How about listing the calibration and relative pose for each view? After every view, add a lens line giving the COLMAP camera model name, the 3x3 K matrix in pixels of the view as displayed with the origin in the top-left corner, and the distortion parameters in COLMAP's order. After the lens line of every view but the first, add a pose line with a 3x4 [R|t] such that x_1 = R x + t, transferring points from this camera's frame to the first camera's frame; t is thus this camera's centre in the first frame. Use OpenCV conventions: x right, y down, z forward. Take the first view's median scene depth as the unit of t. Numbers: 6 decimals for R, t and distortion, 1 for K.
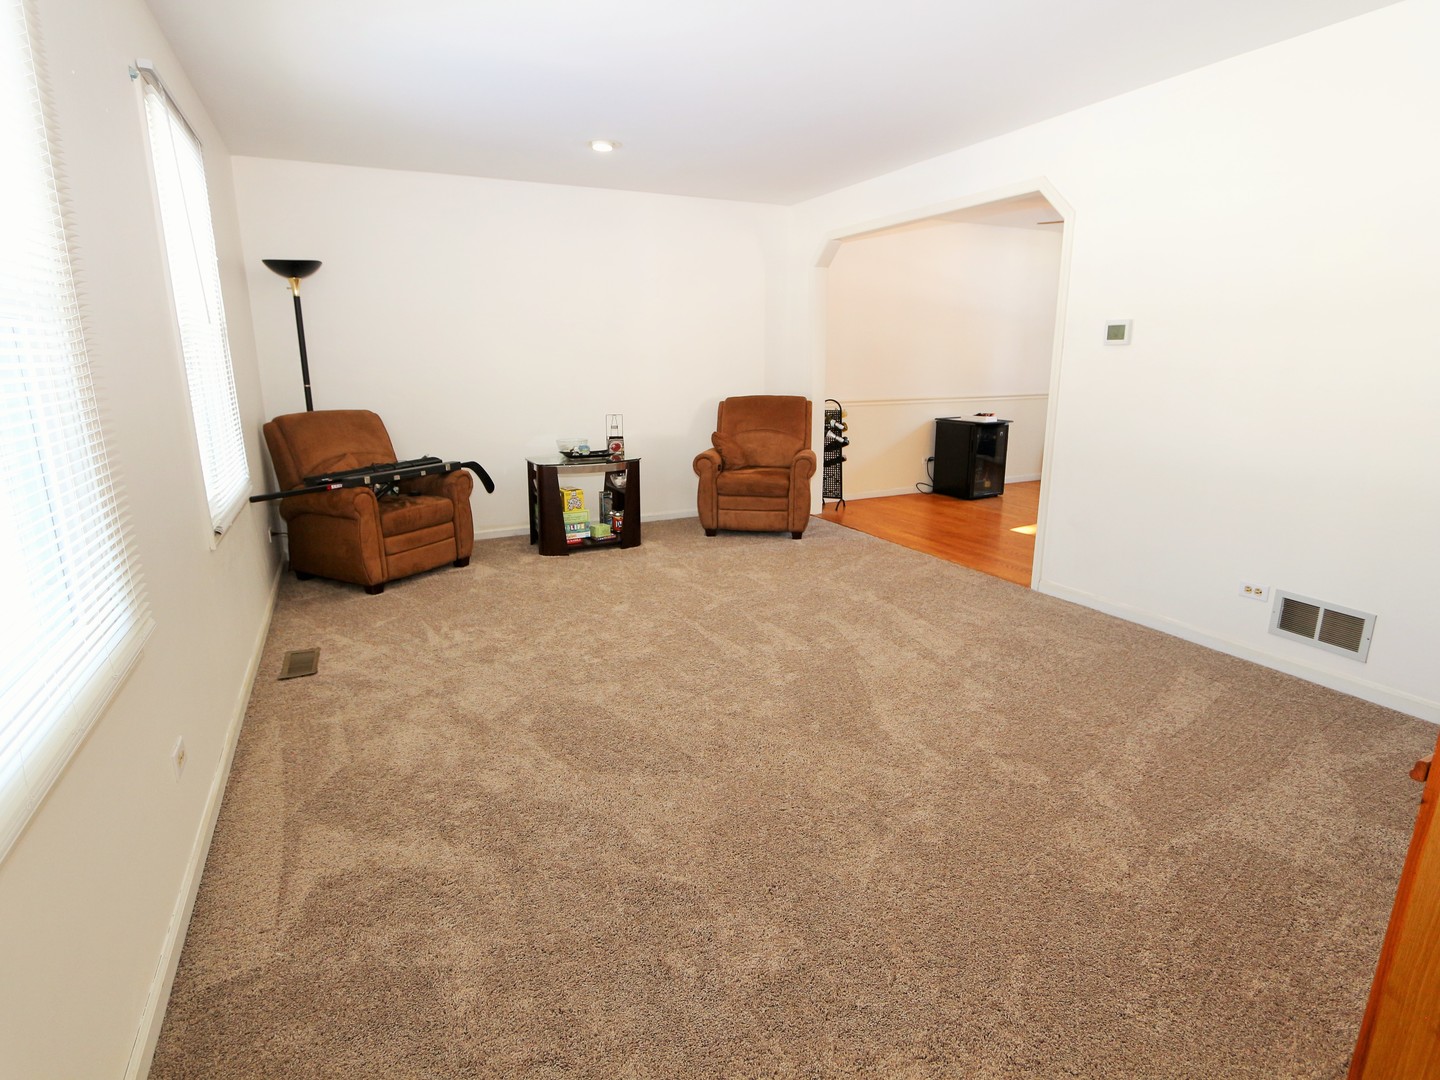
lens RADIAL K [[751.4, 0, 717.5], [0, 751.4, 538.5], [0, 0, 1]] dist [-0.016800, 0.000278]
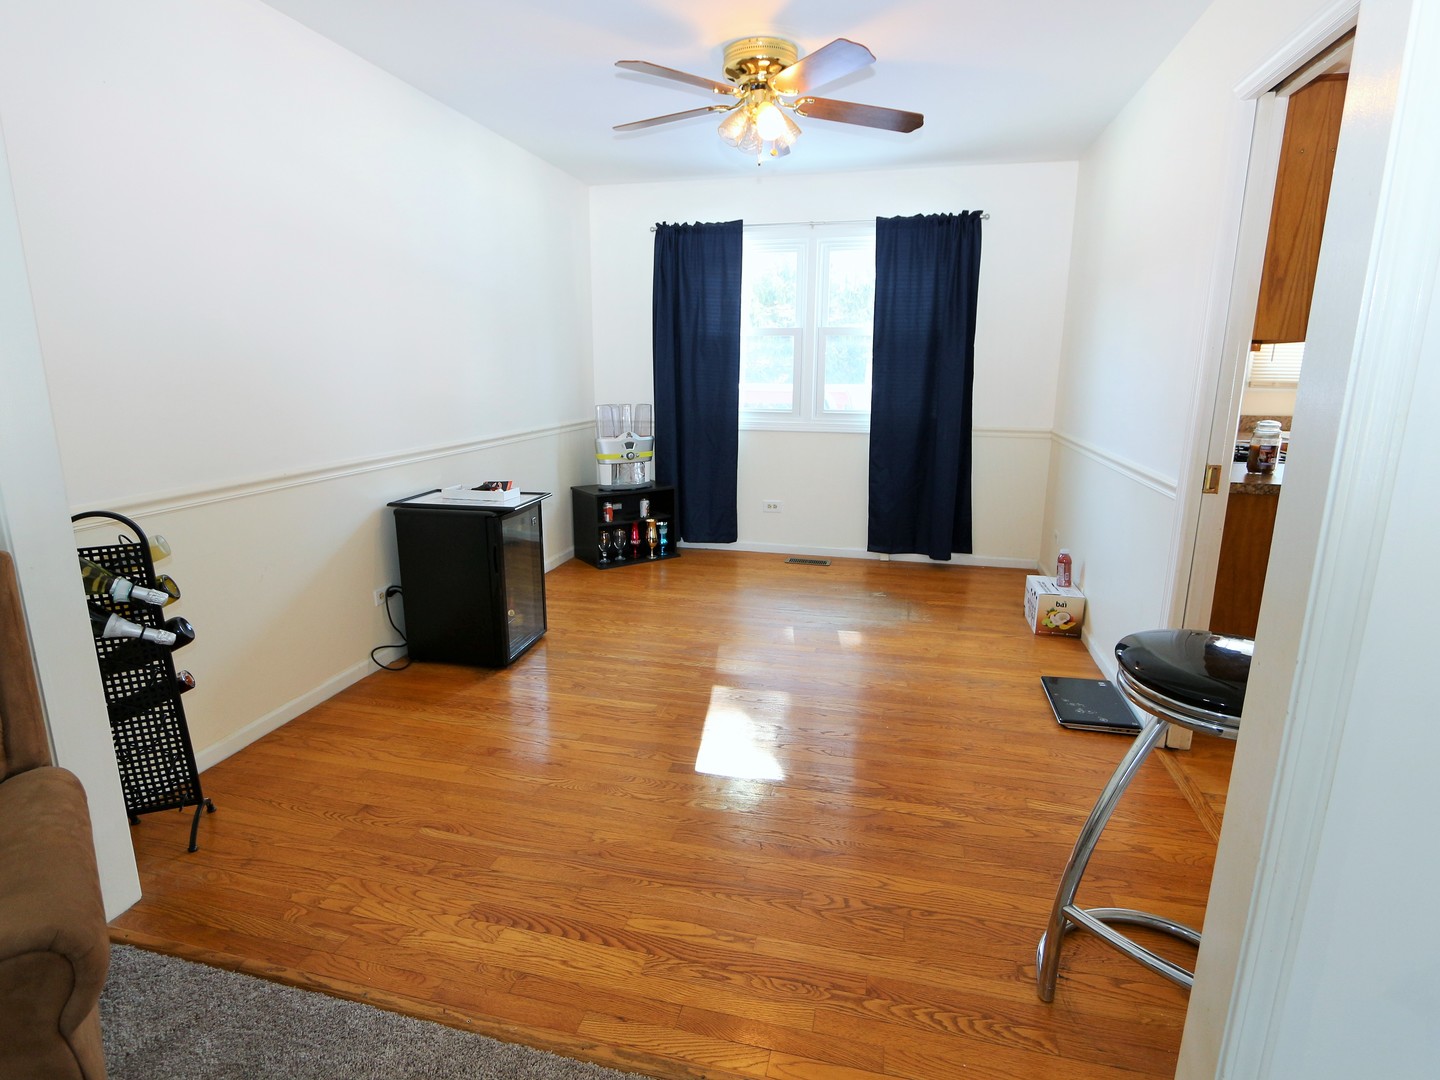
lens RADIAL K [[751.4, 0, 714.9], [0, 751.4, 539.6], [0, 0, 1]] dist [-0.016800, 0.000278]
pose [[0.645693, -0.160811, 0.746472, 0.088267], [0.164745, 0.983888, 0.069454, -0.152455], [-0.745614, 0.078132, 0.661782, 0.622762]]
